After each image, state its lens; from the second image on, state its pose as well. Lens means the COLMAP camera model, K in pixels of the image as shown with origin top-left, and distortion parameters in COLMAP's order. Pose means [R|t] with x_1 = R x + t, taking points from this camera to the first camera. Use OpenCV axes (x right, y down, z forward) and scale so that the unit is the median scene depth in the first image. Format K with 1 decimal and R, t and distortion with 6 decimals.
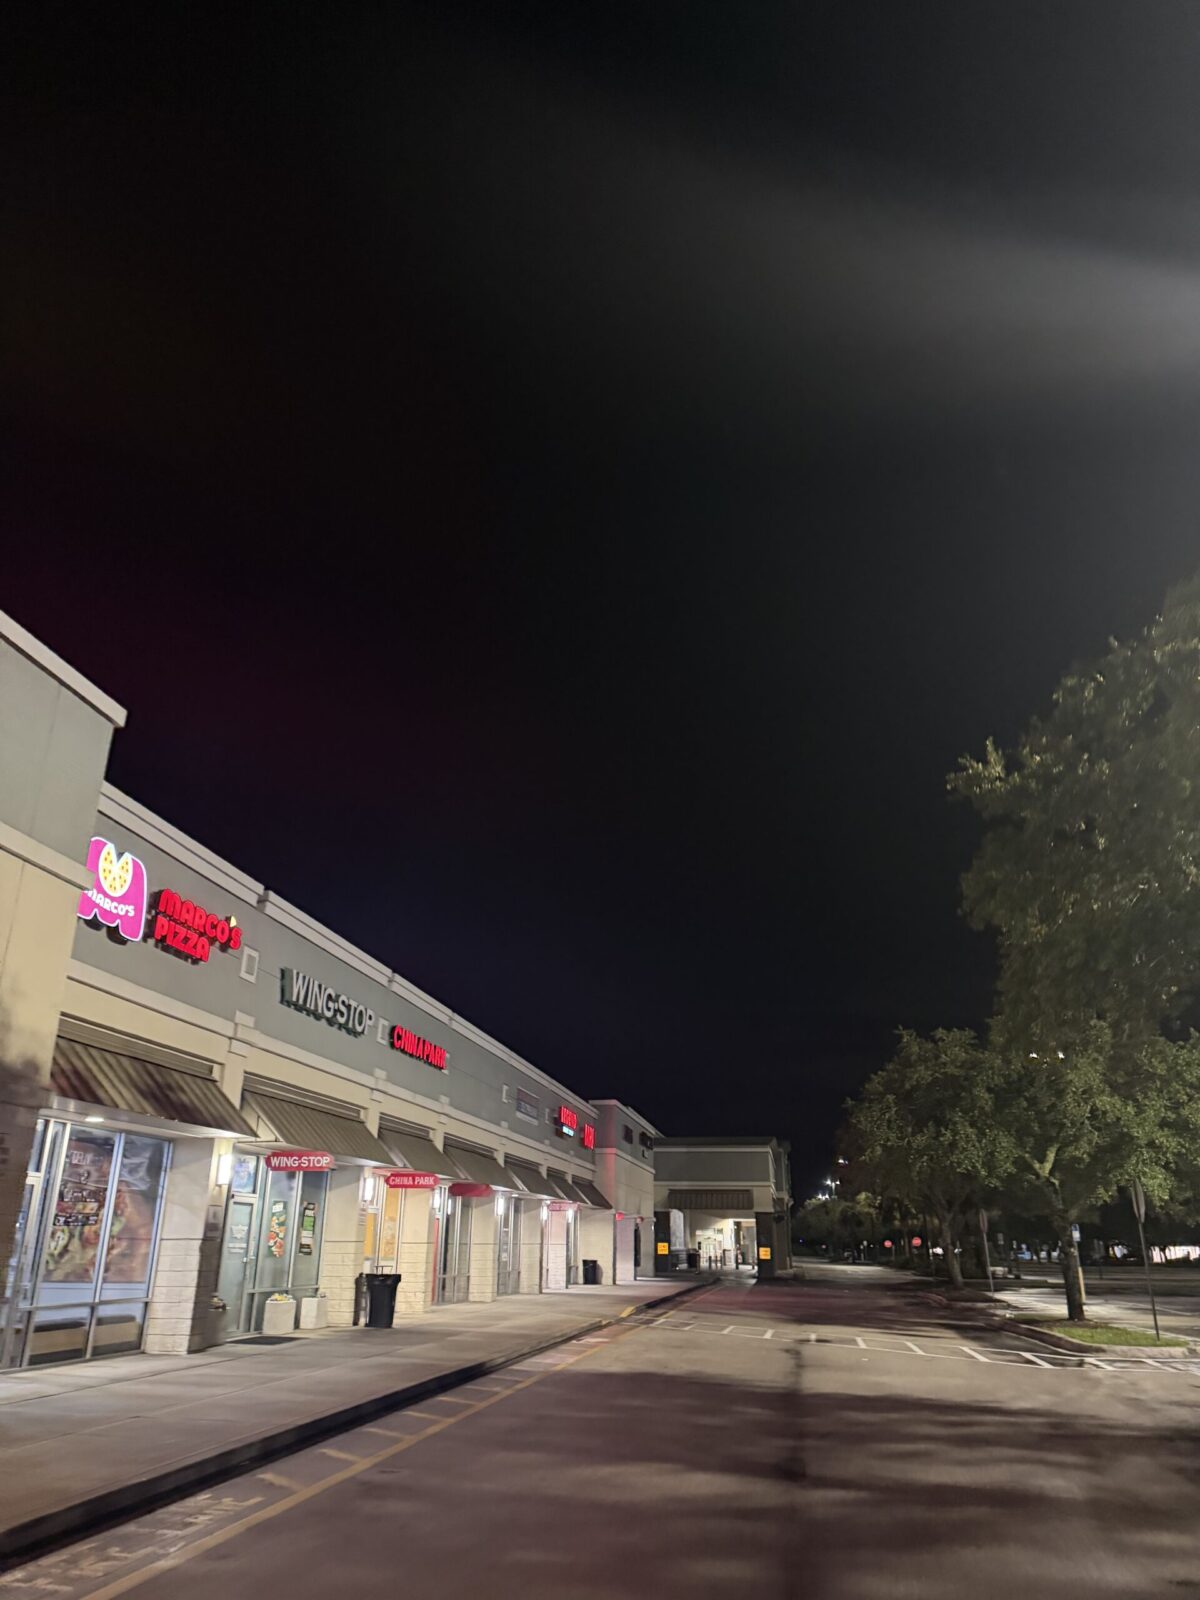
lens RADIAL K [[1061.7, 0, 624.6], [0, 1061.7, 824.1], [0, 0, 1]] dist [0.085636, -0.132427]
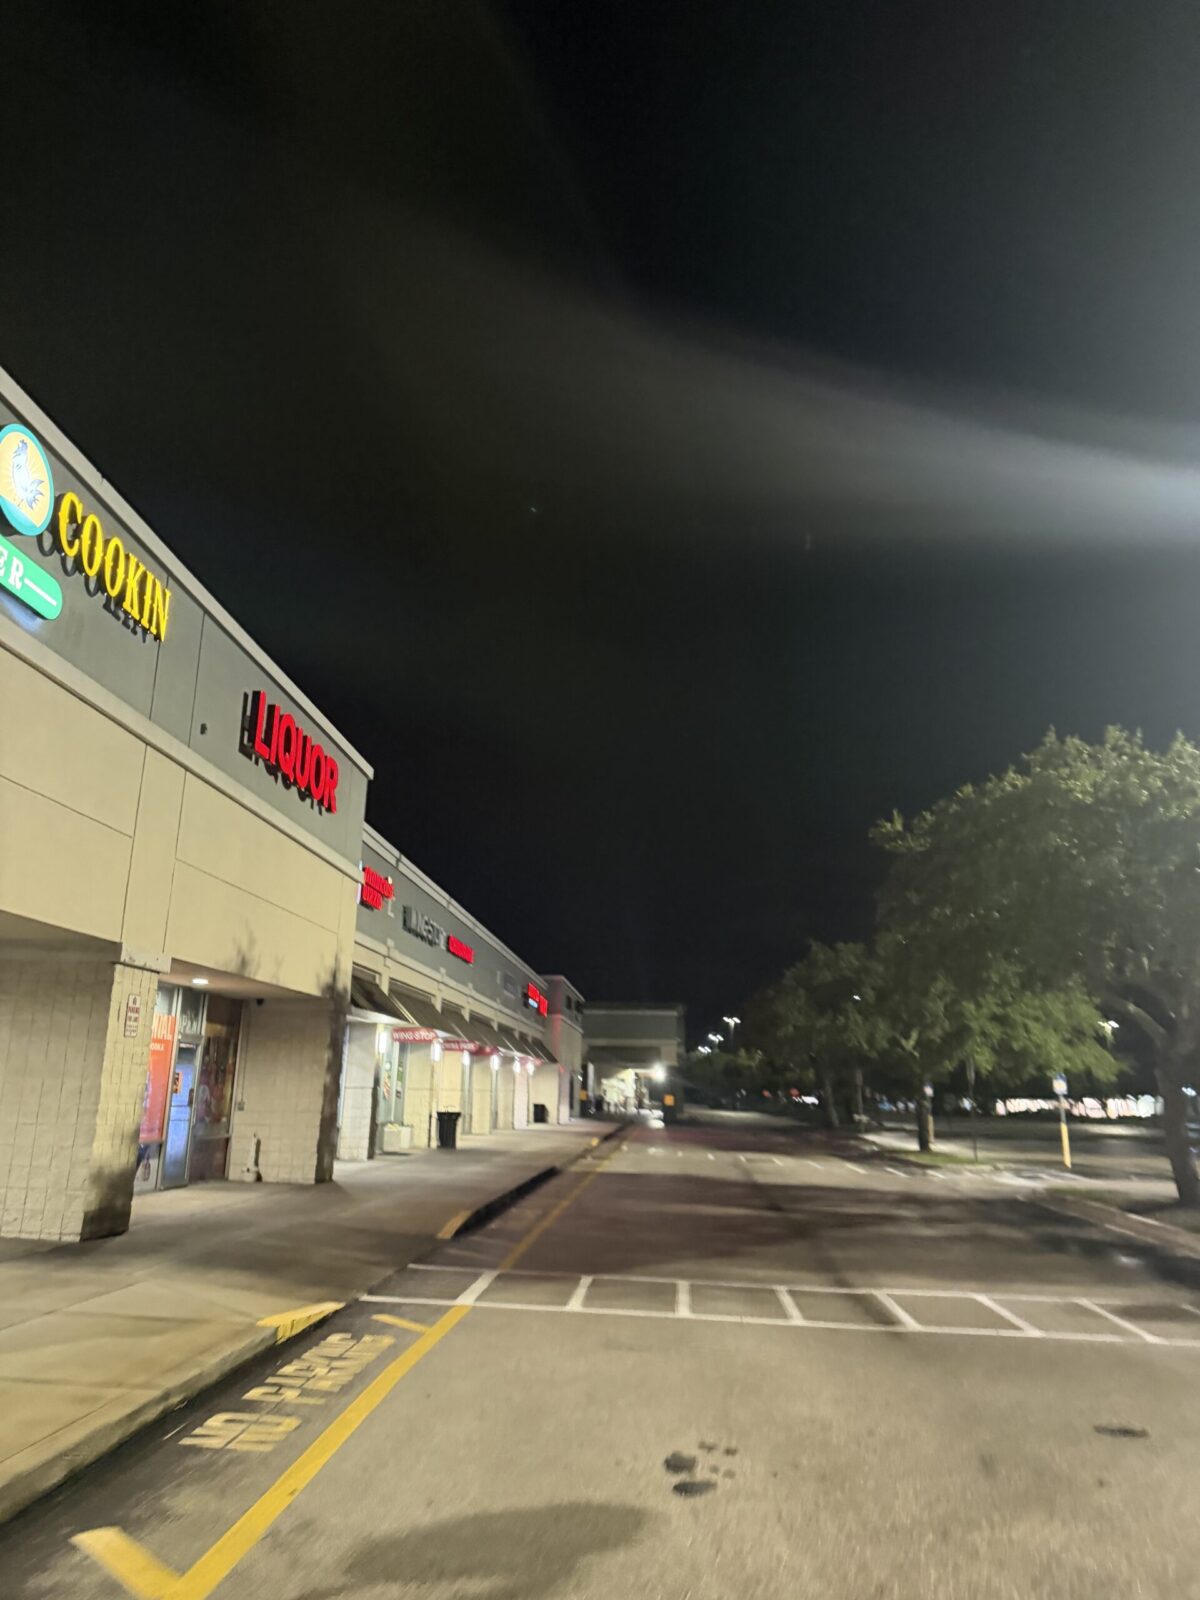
lens RADIAL K [[1085.8, 0, 600.0], [0, 1085.8, 800.0], [0, 0, 1]] dist [0.153642, -0.259448]
pose [[0.995777, 0.035287, 0.084748, -0.115232], [-0.044739, 0.992660, 0.112356, -0.112871], [-0.080162, -0.115673, 0.990047, -0.283468]]
